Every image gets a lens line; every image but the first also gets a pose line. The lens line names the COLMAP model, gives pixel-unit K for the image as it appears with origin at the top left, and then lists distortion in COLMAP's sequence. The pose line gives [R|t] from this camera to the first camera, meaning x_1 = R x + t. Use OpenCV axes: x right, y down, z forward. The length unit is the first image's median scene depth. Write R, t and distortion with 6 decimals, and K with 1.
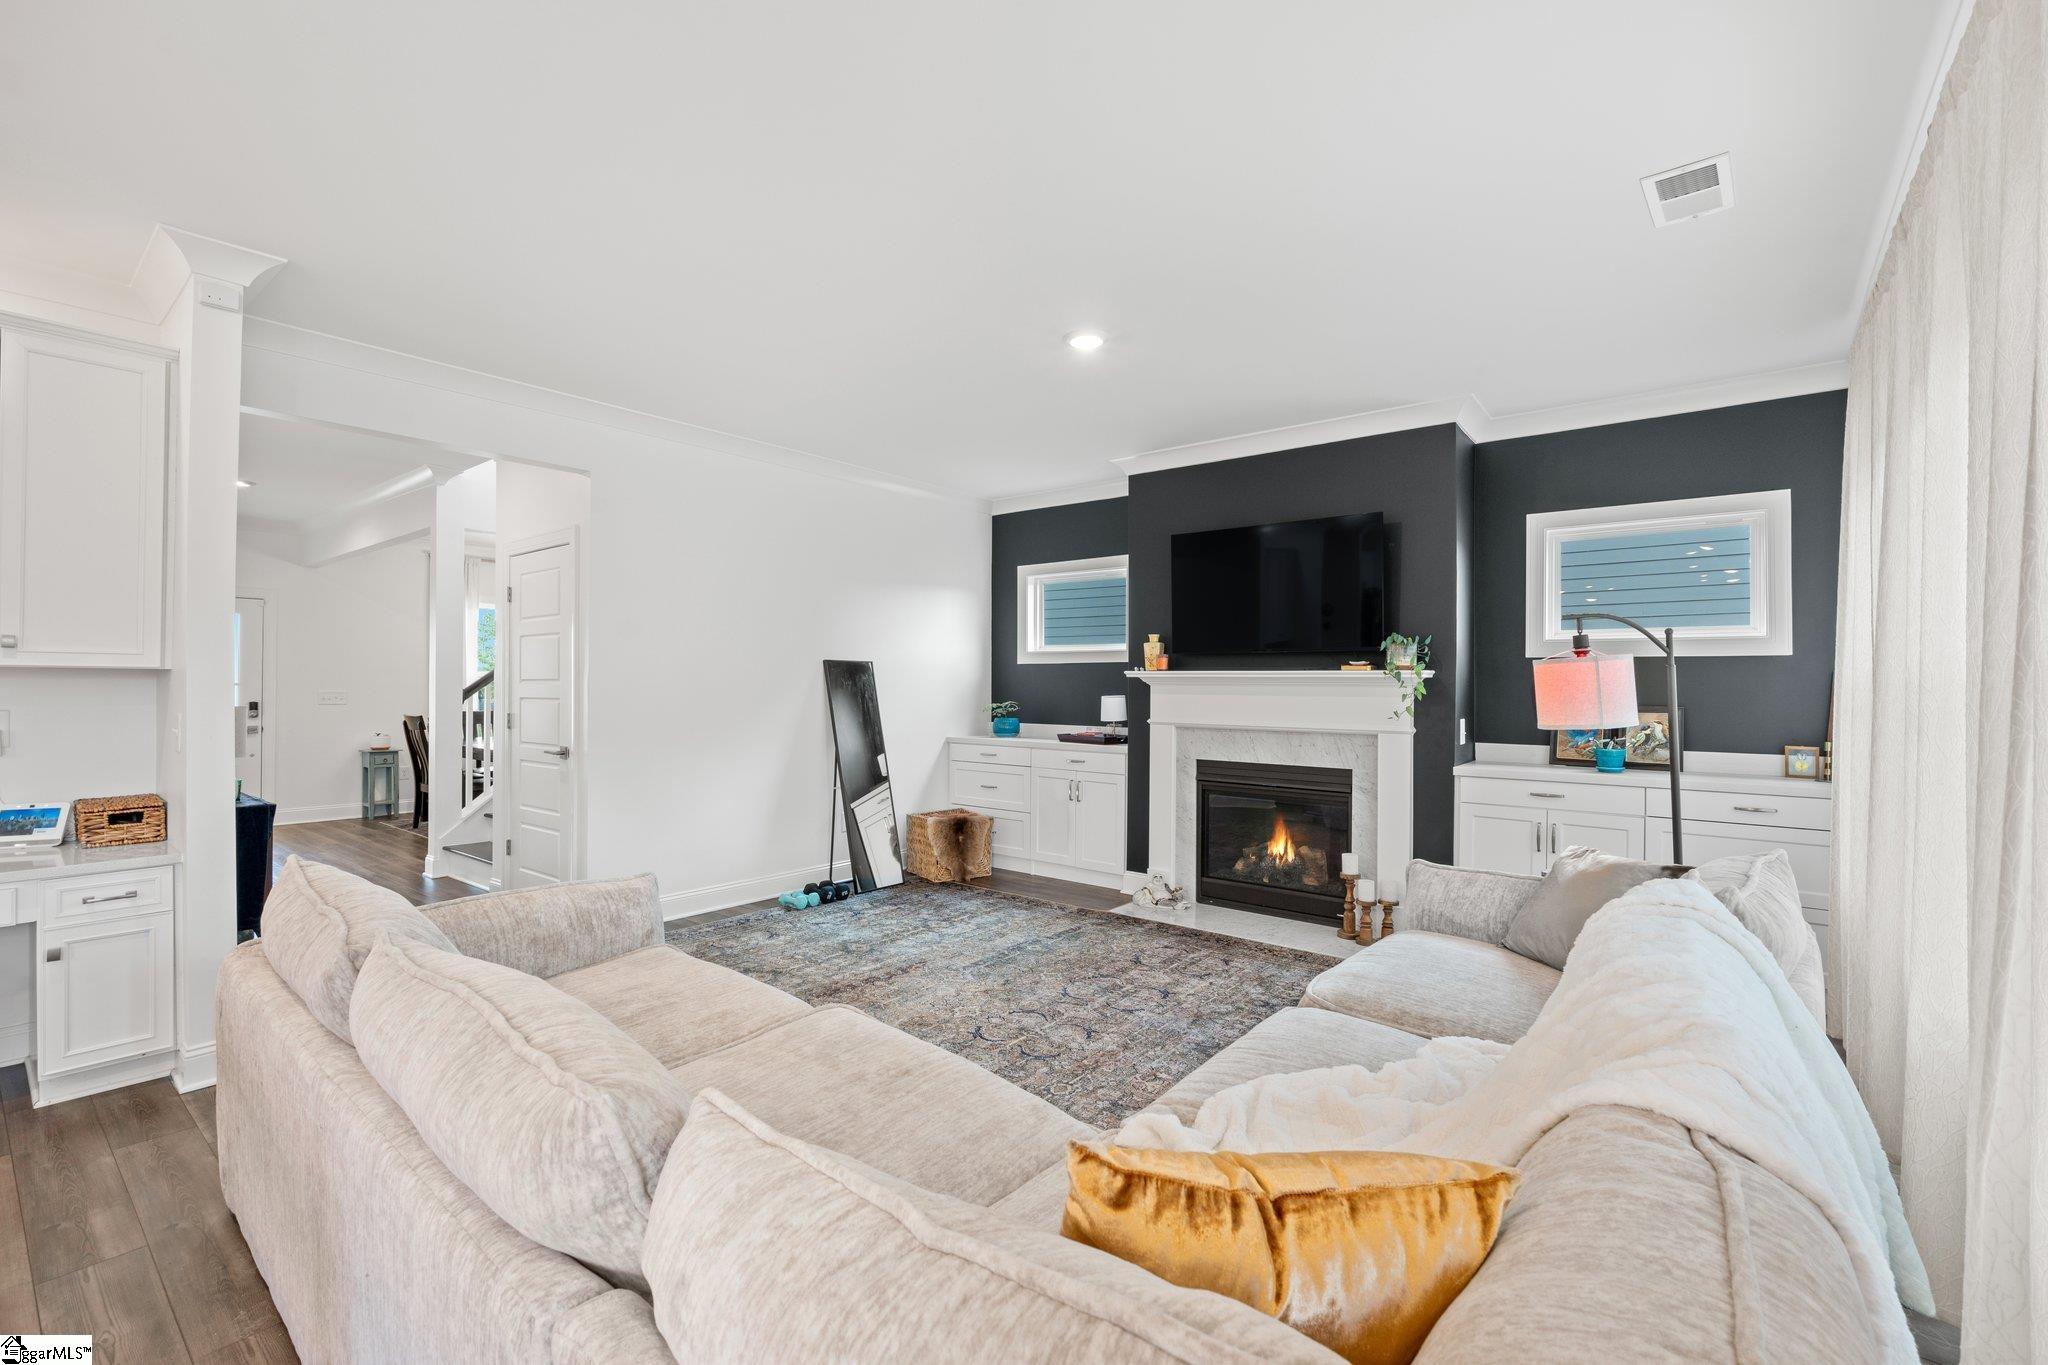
lens RADIAL K [[885.3, 0, 1024.0], [0, 885.3, 682.9], [0, 0, 1]] dist [-0.008170, 0.001898]
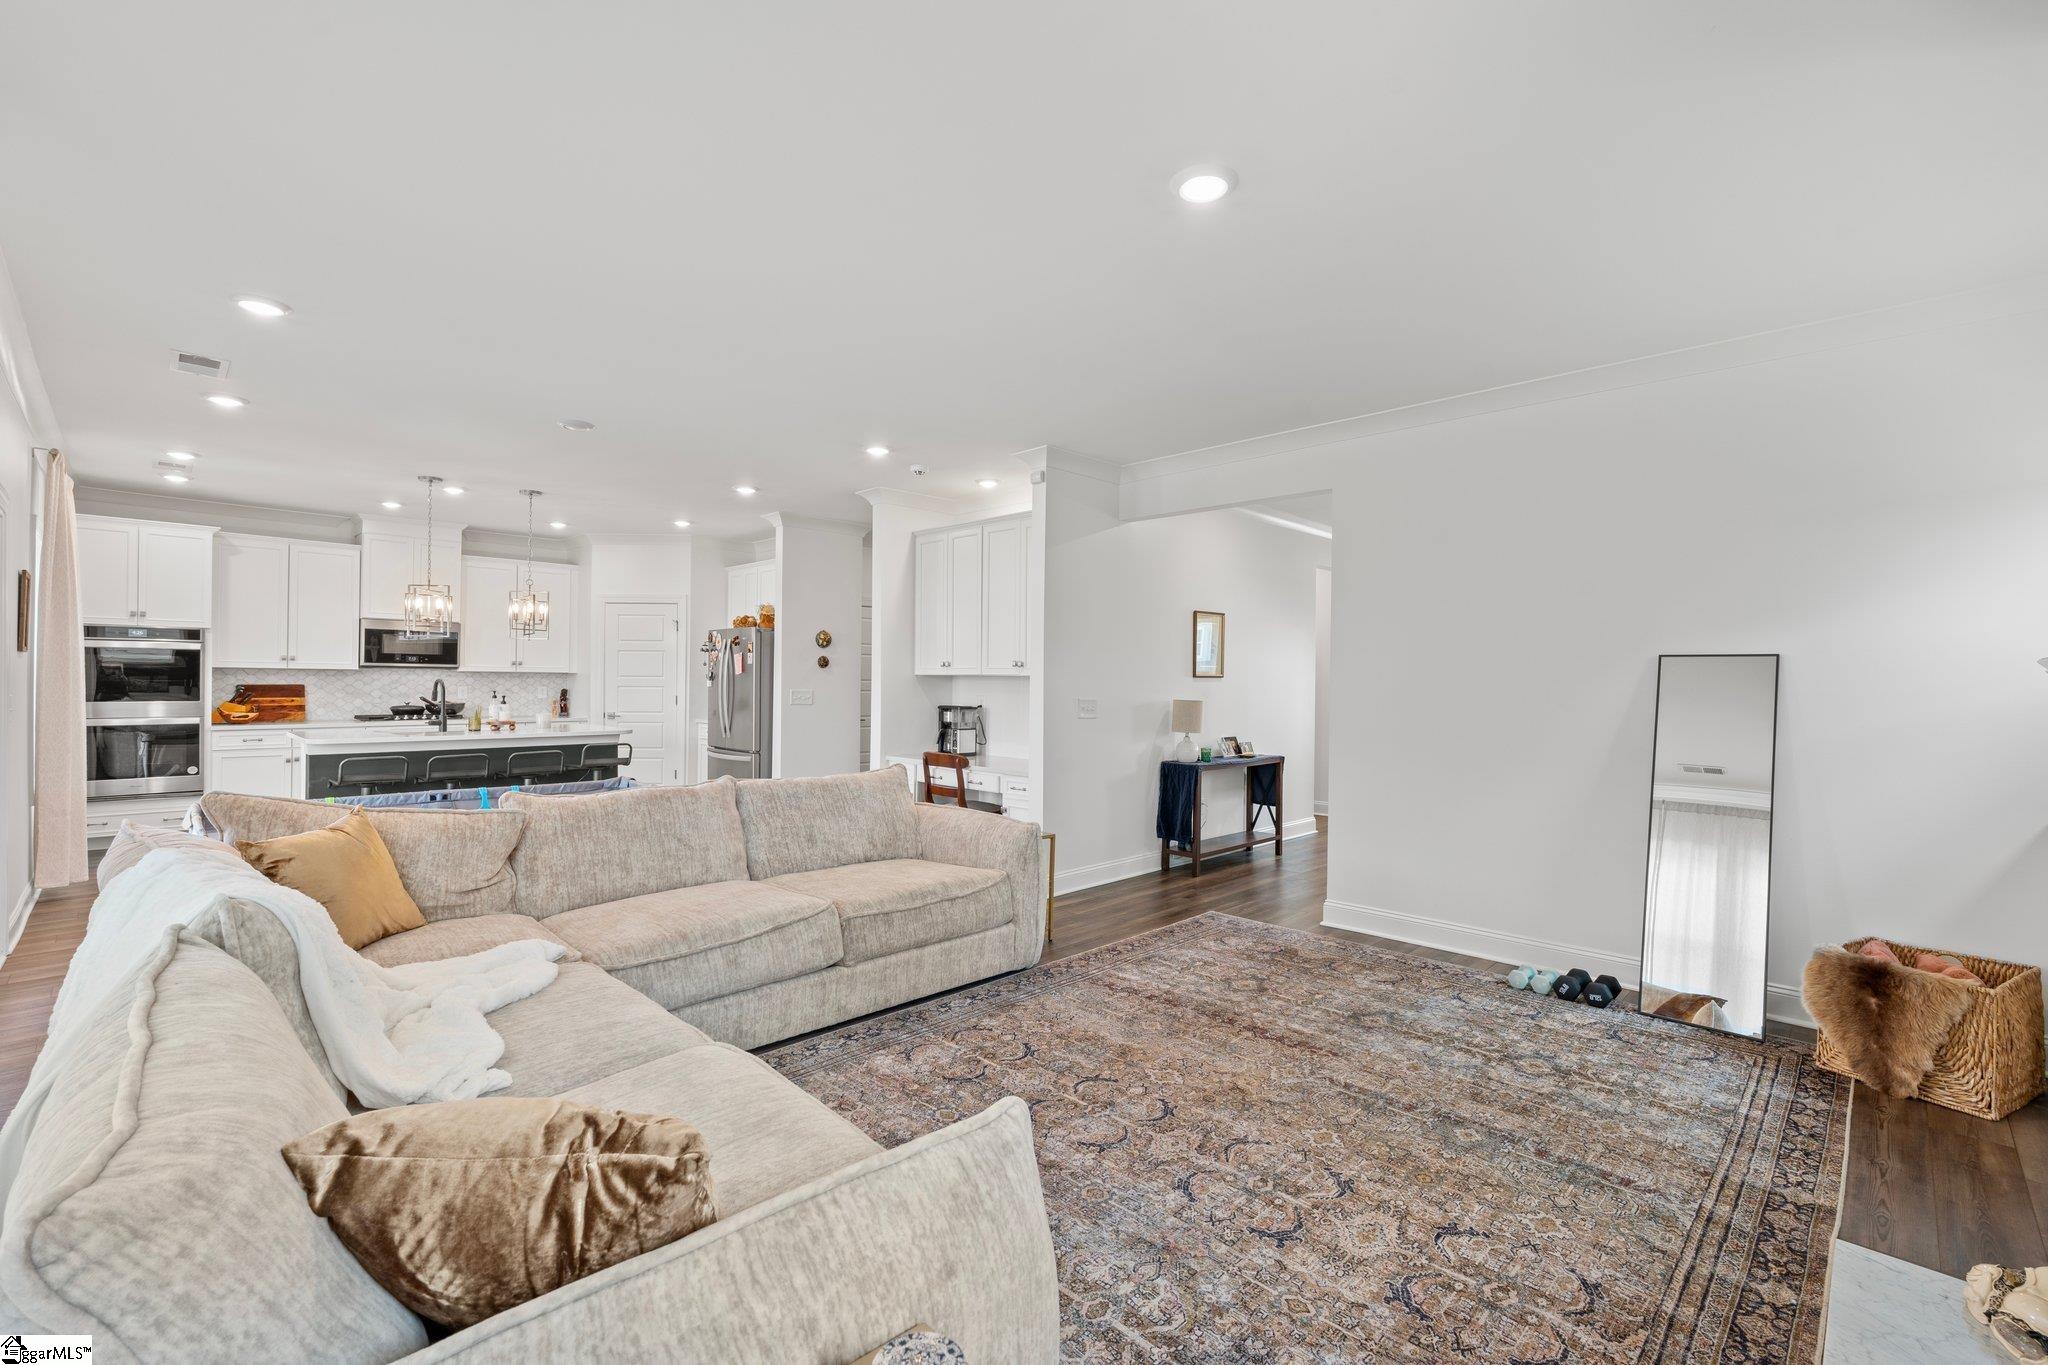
lens RADIAL K [[885.3, 0, 1025.7], [0, 885.3, 677.8], [0, 0, 1]] dist [-0.008170, 0.001898]
pose [[-0.098901, -0.009810, -0.995049, 0.608467], [-0.012063, 0.999890, -0.008659, 0.003411], [0.995024, 0.011147, -0.099009, 0.737520]]
